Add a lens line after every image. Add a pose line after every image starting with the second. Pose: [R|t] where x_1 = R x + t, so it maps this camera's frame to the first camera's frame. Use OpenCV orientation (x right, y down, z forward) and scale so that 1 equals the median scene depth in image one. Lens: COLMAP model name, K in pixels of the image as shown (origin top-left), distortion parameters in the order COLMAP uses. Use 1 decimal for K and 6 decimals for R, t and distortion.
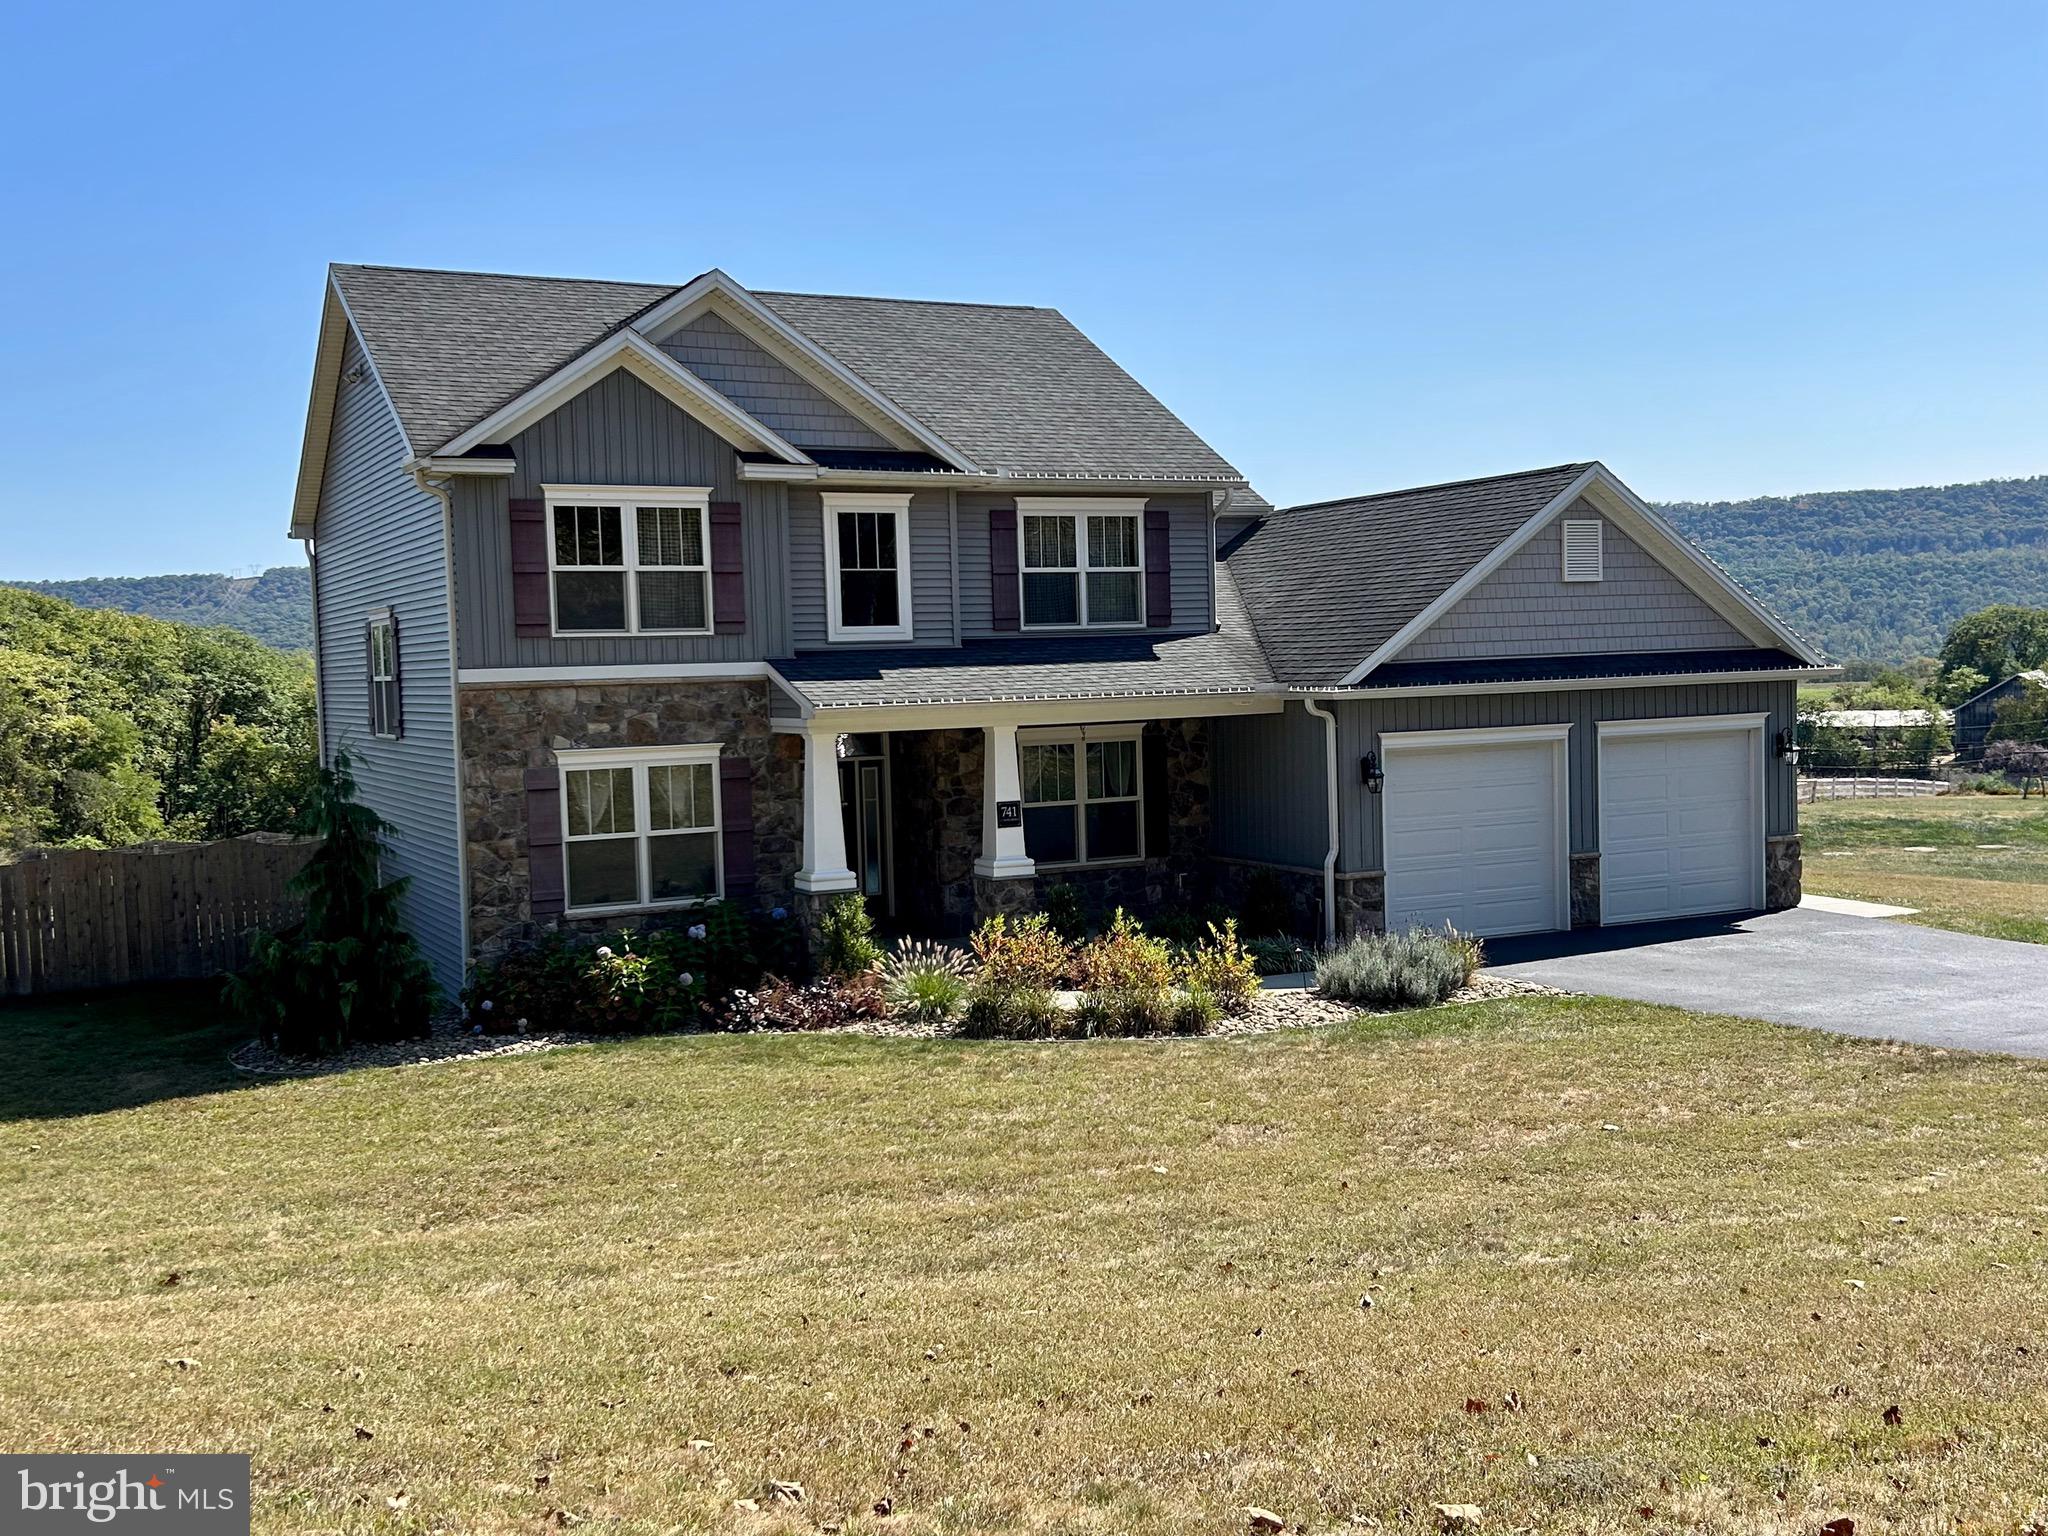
lens RADIAL K [[2039.8, 0, 1037.9], [0, 2039.8, 784.2], [0, 0, 1]] dist [0.205489, -0.652357]
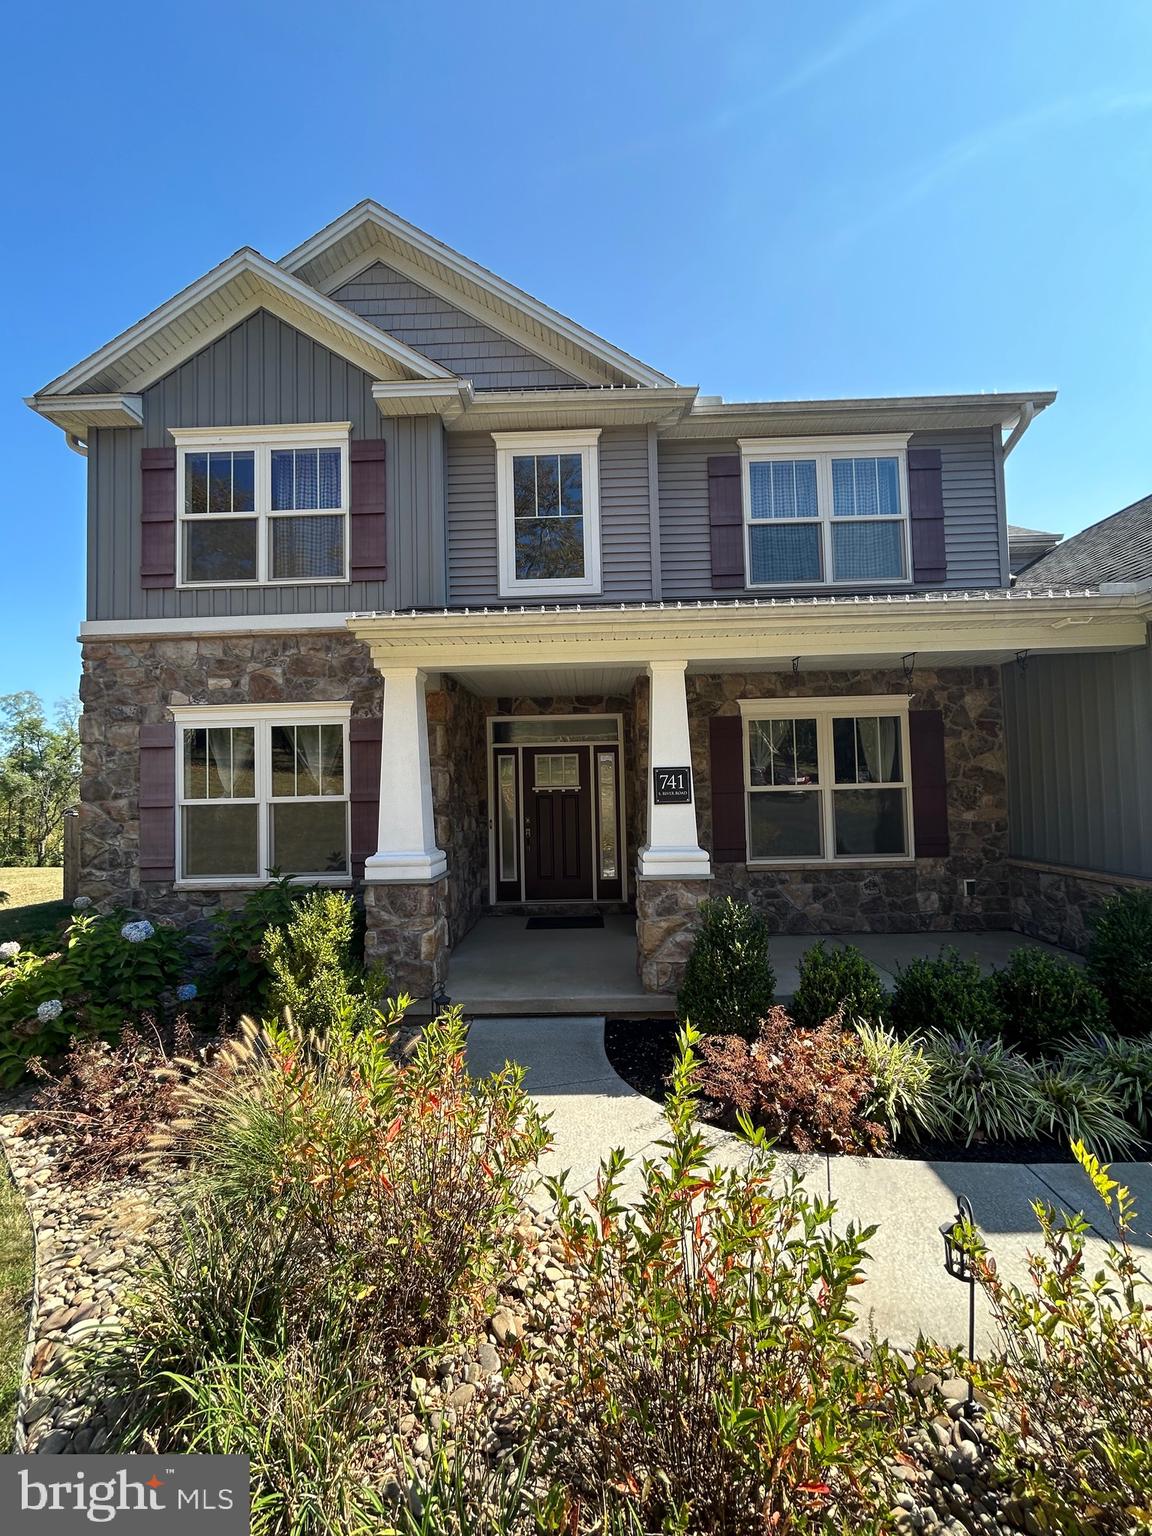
lens RADIAL K [[625.9, 0, 576.0], [0, 625.9, 768.0], [0, 0, 1]] dist [-0.001464, -0.000073]
pose [[0.880567, -0.009207, -0.473832, 0.058241], [-0.029958, 0.996730, -0.075041, 0.025784], [0.472973, 0.080274, 0.877412, 0.795458]]
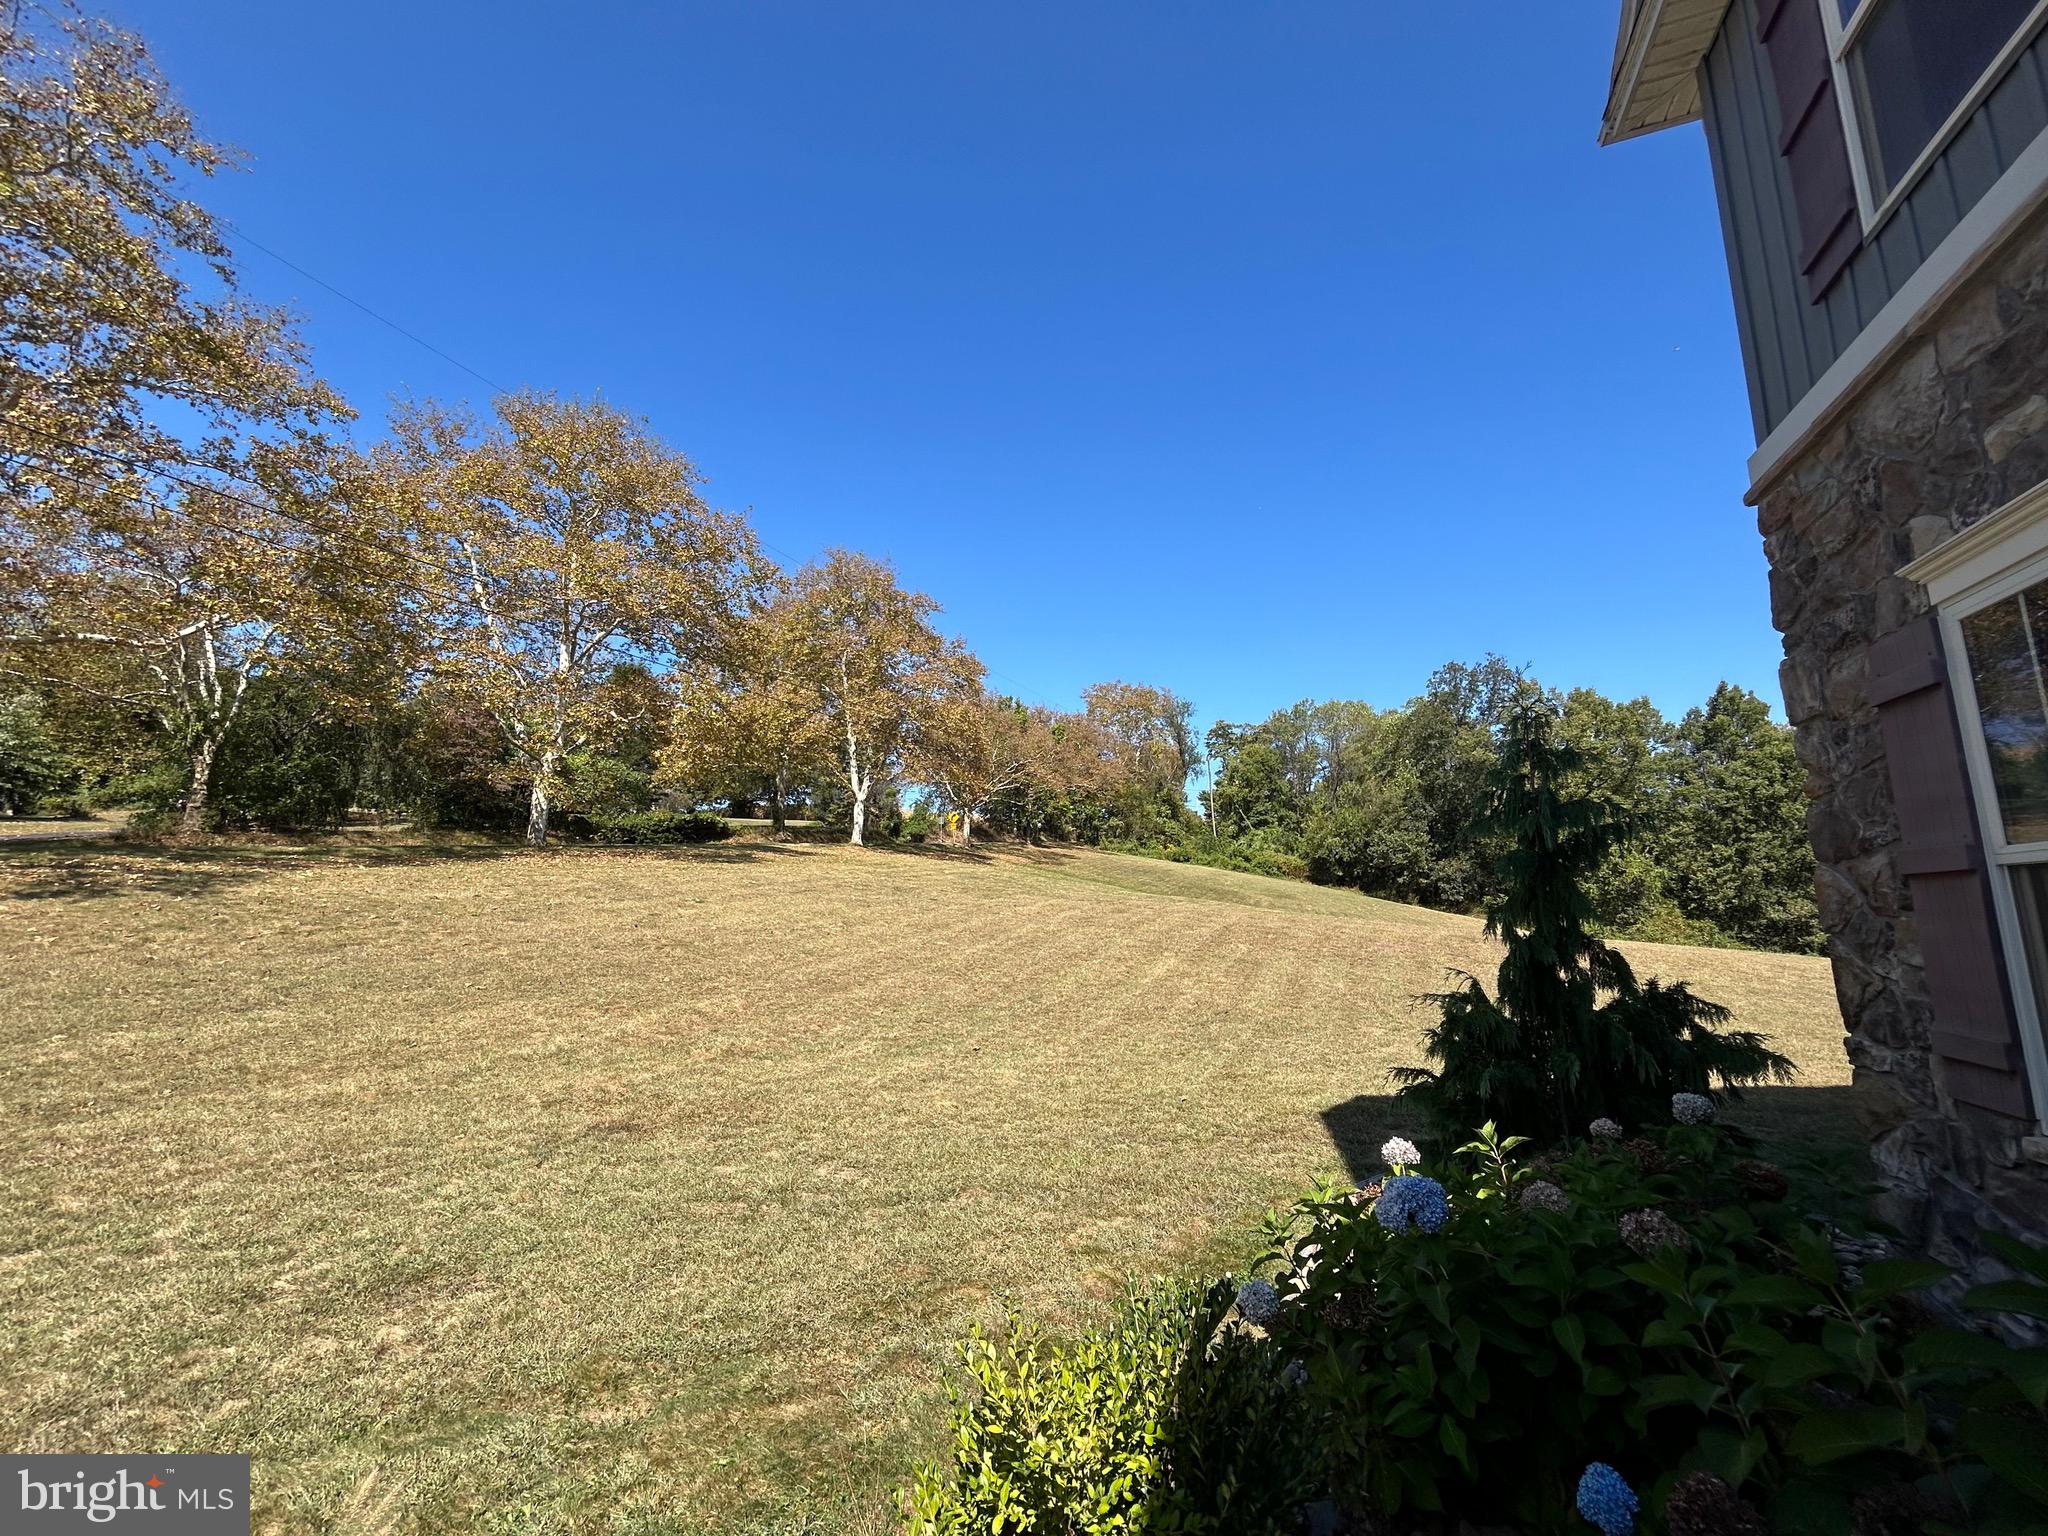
lens RADIAL K [[834.6, 0, 1024.0], [0, 834.6, 768.0], [0, 0, 1]] dist [-0.001464, -0.000073]
pose [[-0.733491, -0.085424, -0.674310, -0.052123], [-0.015909, 0.993957, -0.108612, 0.027782], [0.679513, -0.068938, -0.730417, 0.945549]]
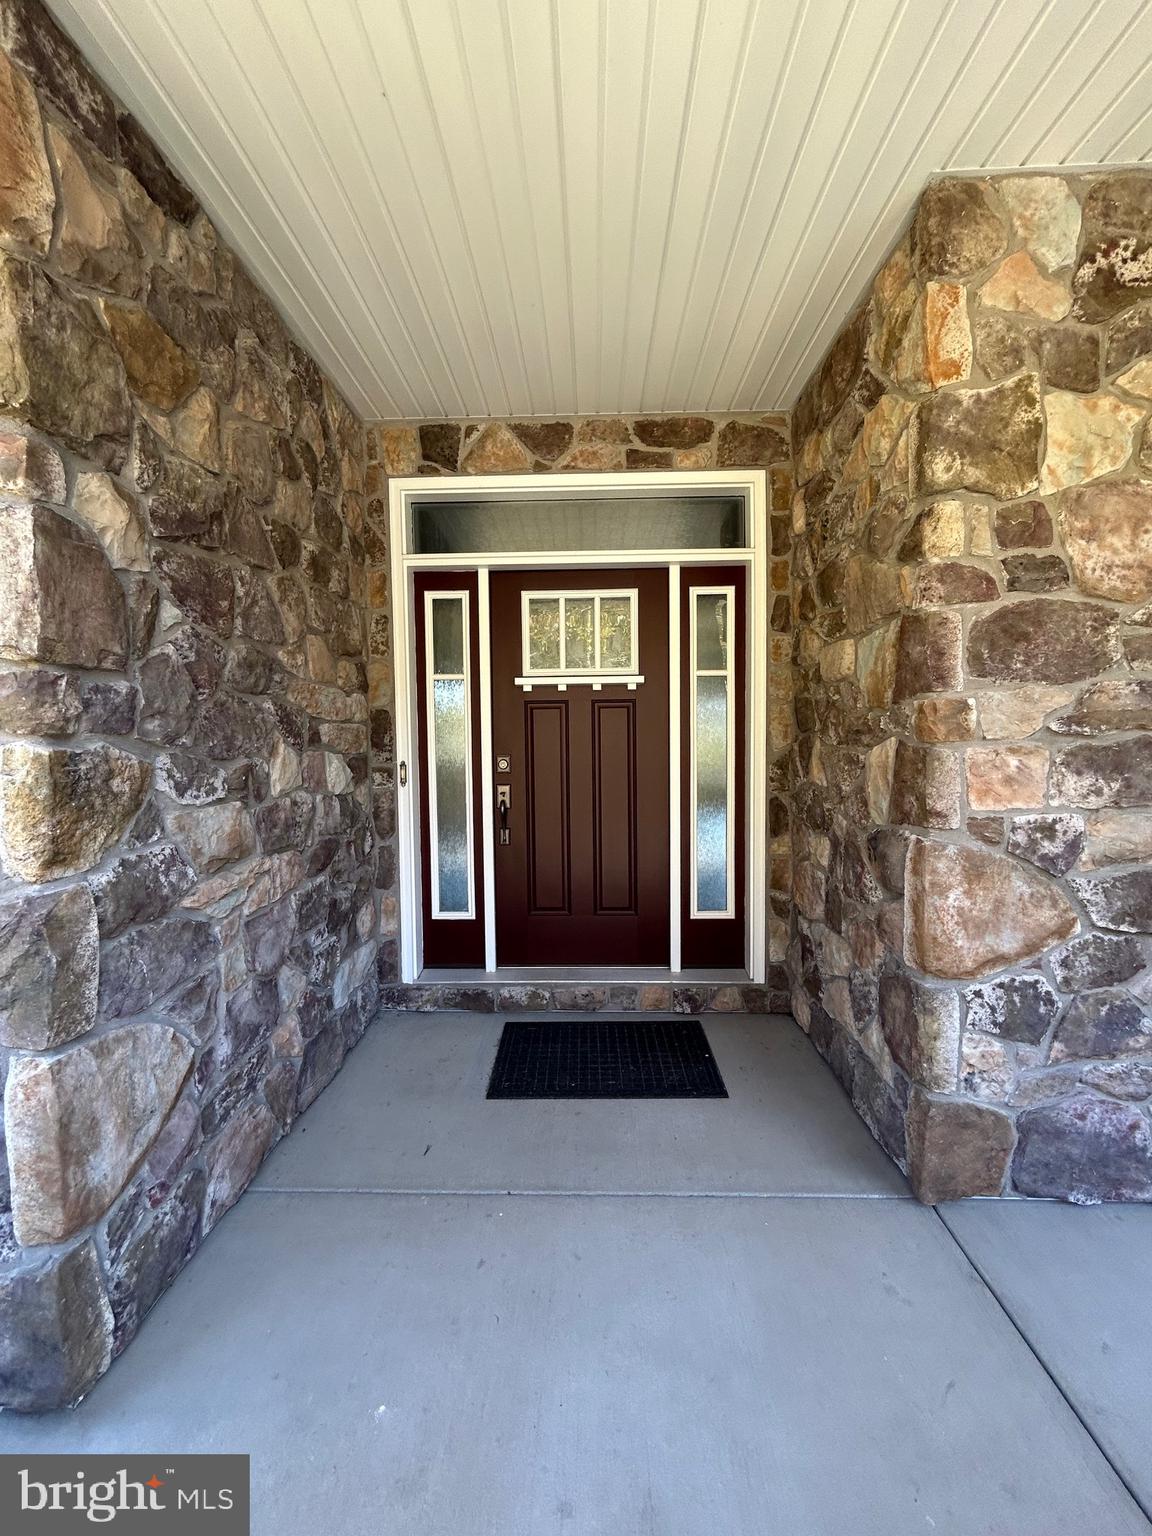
lens RADIAL K [[625.9, 0, 576.0], [0, 625.9, 768.0], [0, 0, 1]] dist [-0.001464, -0.000073]
pose [[0.877491, 0.042873, -0.477673, -0.052491], [-0.041518, 0.999048, 0.013399, 0.027847], [0.477793, 0.008075, 0.878435, 0.979691]]
